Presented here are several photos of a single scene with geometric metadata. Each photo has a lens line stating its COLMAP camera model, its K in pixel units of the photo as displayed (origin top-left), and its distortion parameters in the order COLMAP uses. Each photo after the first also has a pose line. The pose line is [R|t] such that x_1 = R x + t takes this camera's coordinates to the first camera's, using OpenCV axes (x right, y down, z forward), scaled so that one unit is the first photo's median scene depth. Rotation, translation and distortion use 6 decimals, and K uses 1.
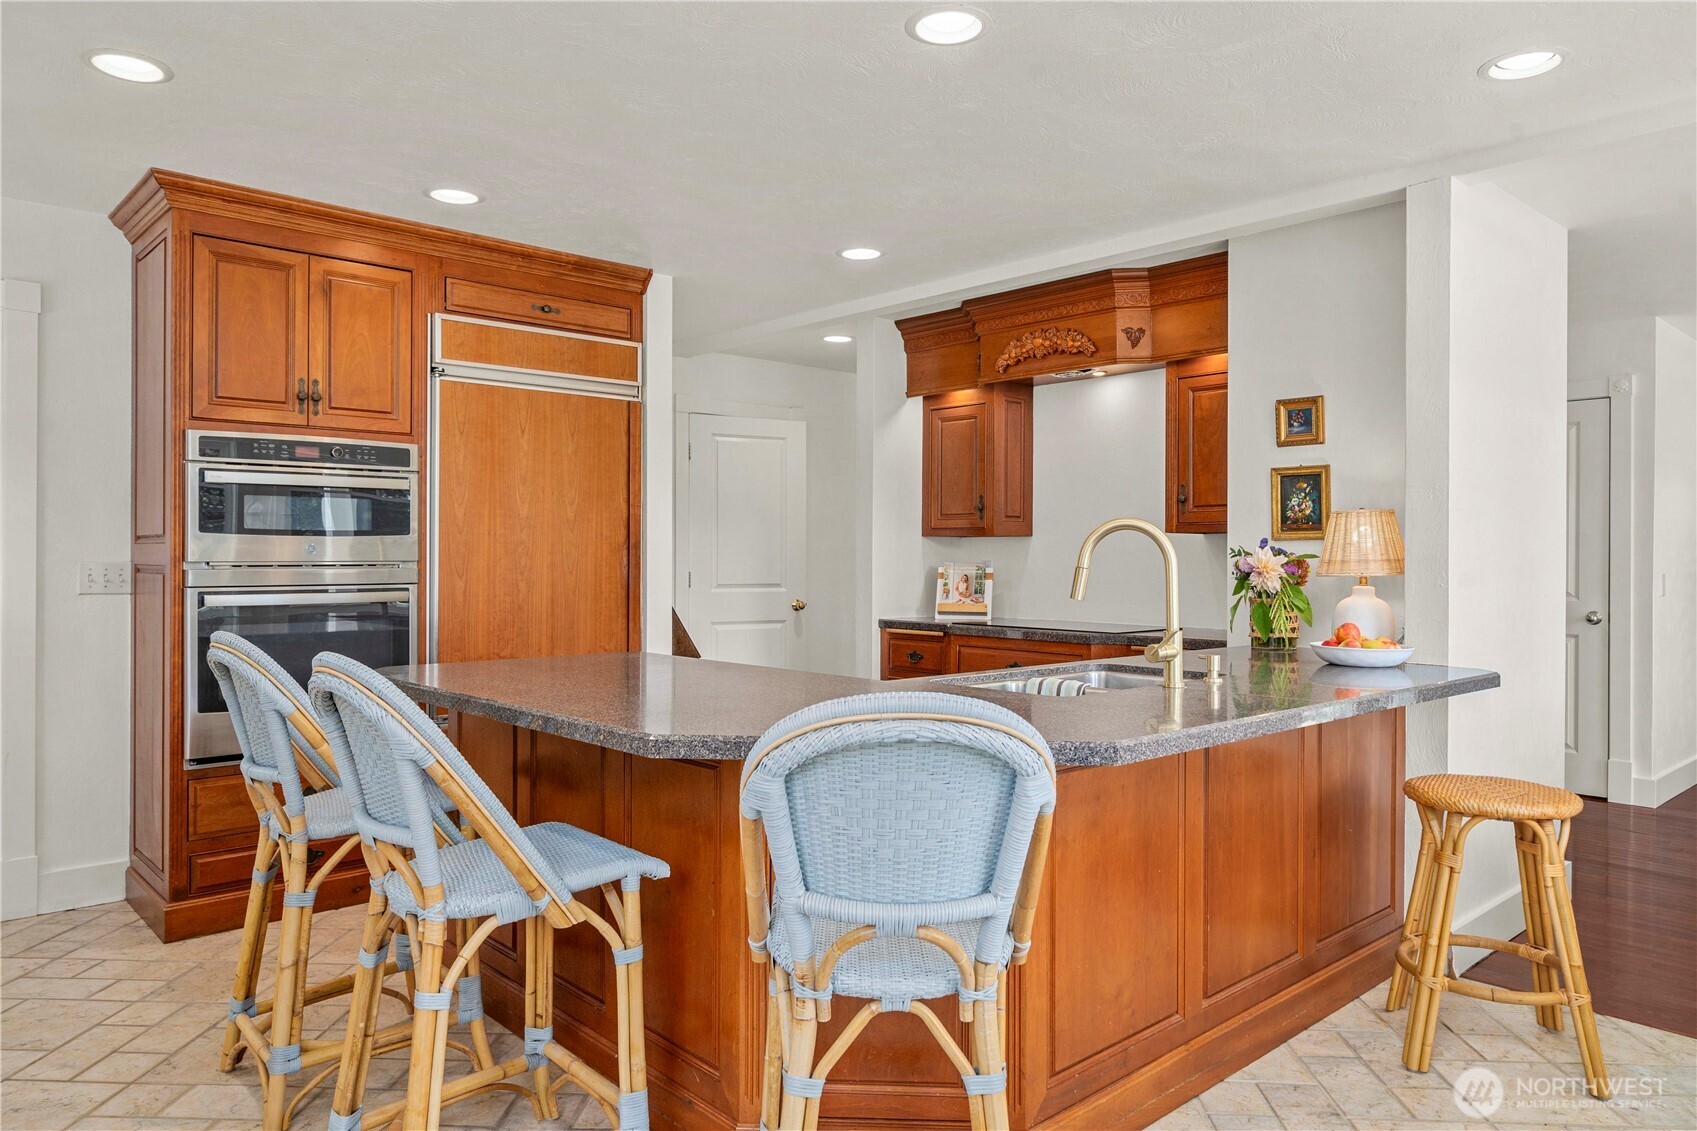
lens RADIAL K [[1112.6, 0, 841.7], [0, 1112.6, 551.3], [0, 0, 1]] dist [-0.001435, -0.000011]
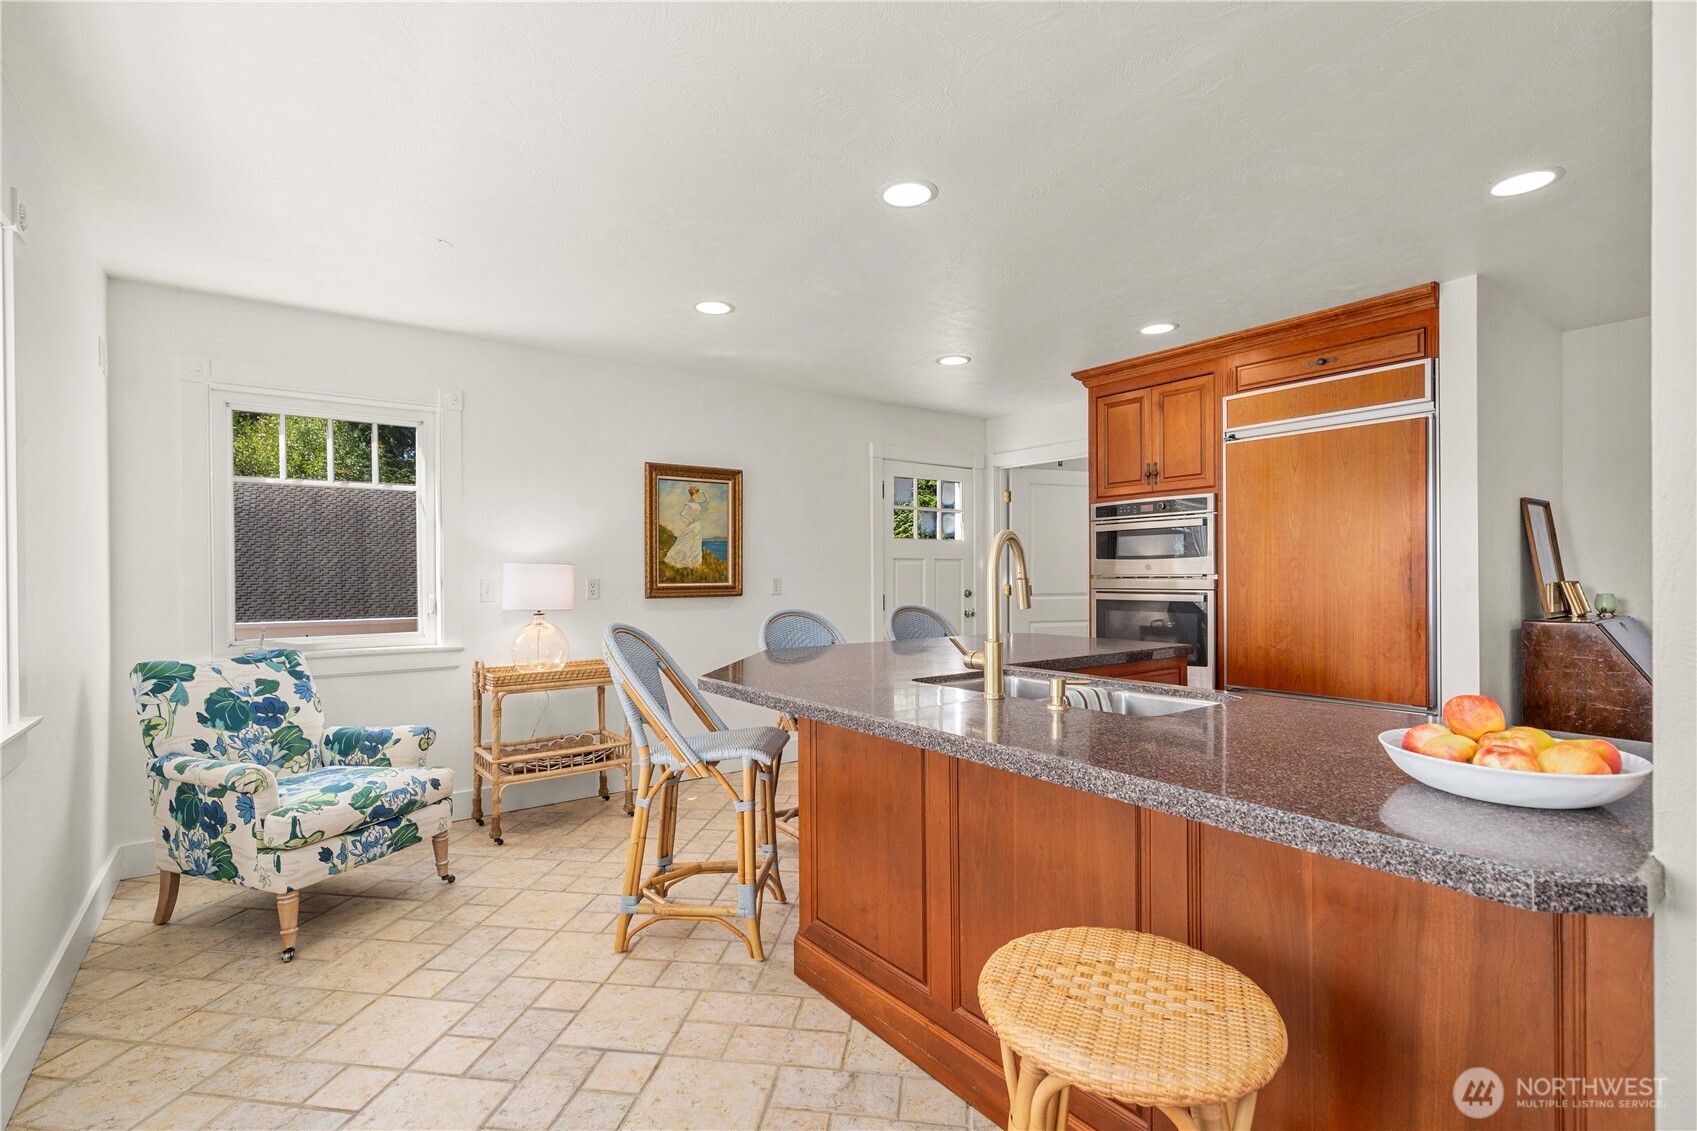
lens RADIAL K [[773.3, 0, 840.7], [0, 773.3, 576.2], [0, 0, 1]] dist [0.002488, 0.000030]
pose [[-0.093586, 0.000975, -0.995611, 0.707679], [0.009541, 0.999954, 0.000082, 0.007574], [0.995566, -0.009491, -0.093591, 0.656646]]
